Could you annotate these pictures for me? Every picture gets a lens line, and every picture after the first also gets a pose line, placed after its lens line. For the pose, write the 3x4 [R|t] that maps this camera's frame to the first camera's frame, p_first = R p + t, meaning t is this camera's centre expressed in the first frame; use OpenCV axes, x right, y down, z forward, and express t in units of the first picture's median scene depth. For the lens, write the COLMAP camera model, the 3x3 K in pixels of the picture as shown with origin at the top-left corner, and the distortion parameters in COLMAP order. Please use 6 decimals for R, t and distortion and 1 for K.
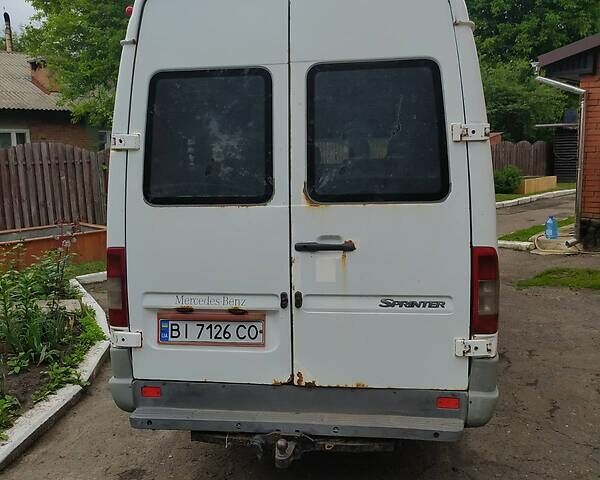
lens RADIAL K [[500.5, 0, 300.7], [0, 500.5, 239.2], [0, 0, 1]] dist [0.009064, -0.001937]
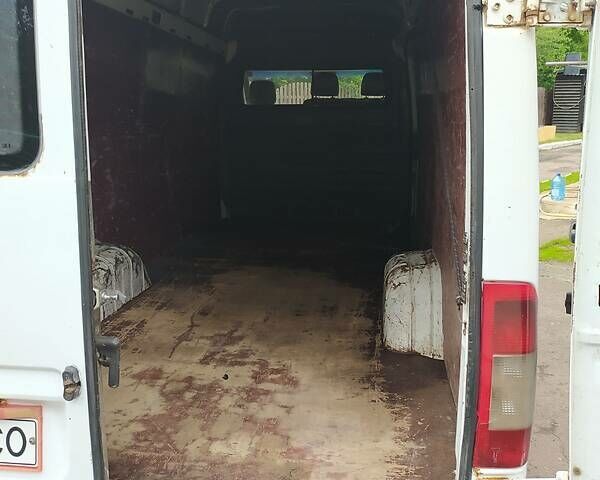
lens RADIAL K [[500.5, 0, 299.3], [0, 500.5, 238.9], [0, 0, 1]] dist [0.009064, -0.001937]
pose [[0.999787, 0.008074, 0.018974, 0.163117], [-0.009949, 0.994846, 0.100909, -0.057360], [-0.018062, -0.101077, 0.994715, 0.537571]]
